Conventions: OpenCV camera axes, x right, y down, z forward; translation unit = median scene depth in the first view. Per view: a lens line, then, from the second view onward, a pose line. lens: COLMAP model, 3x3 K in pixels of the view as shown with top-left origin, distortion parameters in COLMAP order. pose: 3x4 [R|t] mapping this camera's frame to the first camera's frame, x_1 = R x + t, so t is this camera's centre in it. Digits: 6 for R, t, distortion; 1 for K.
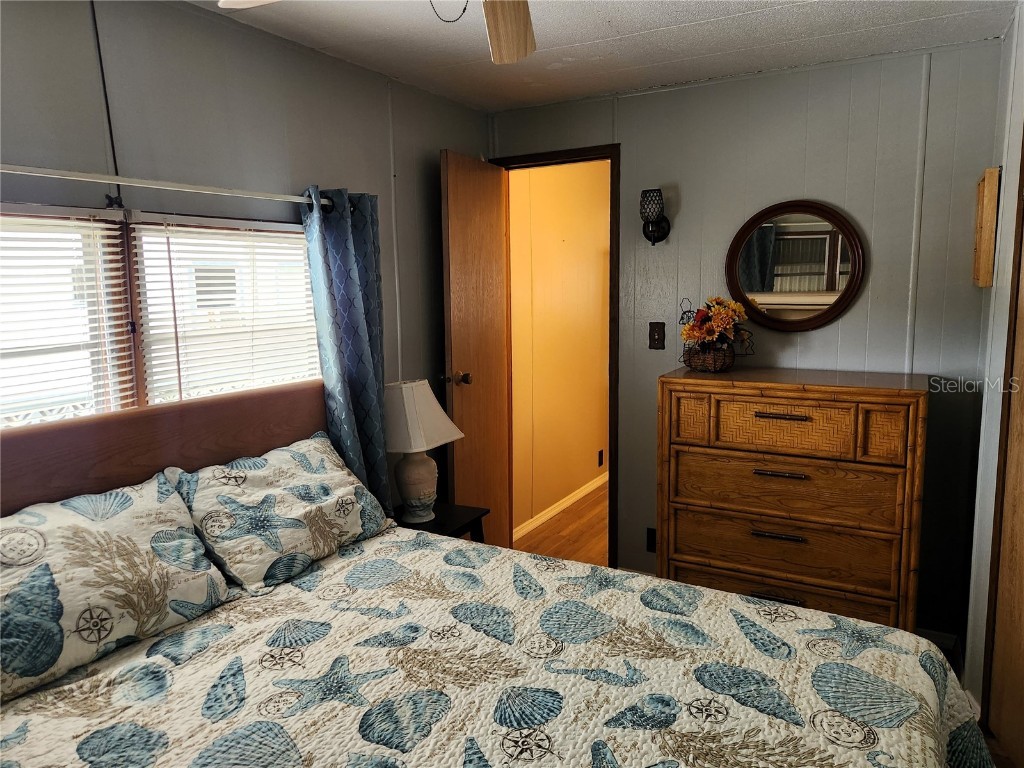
lens RADIAL K [[715.0, 0, 512.0], [0, 715.0, 384.0], [0, 0, 1]] dist [0.095597, -0.086127]
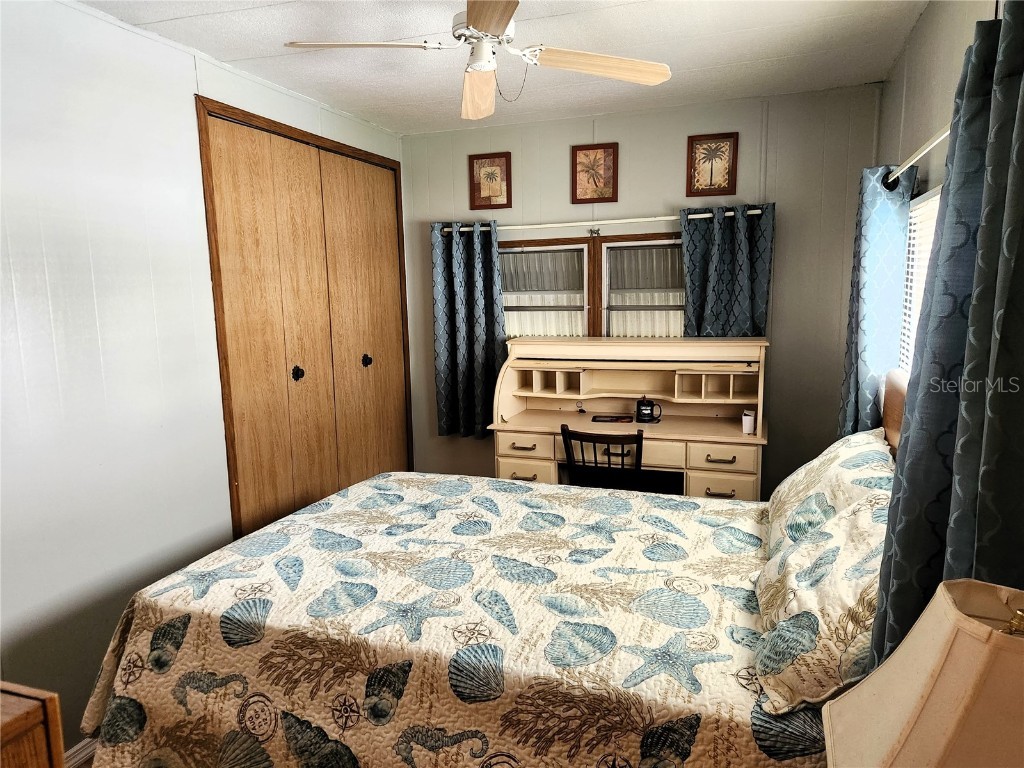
lens RADIAL K [[715.0, 0, 512.0], [0, 715.0, 384.0], [0, 0, 1]] dist [0.095597, -0.086127]
pose [[-0.984668, 0.055813, -0.165268, 0.158324], [0.005882, 0.957517, 0.288318, -0.298901], [0.174339, 0.282925, -0.943164, 2.108190]]
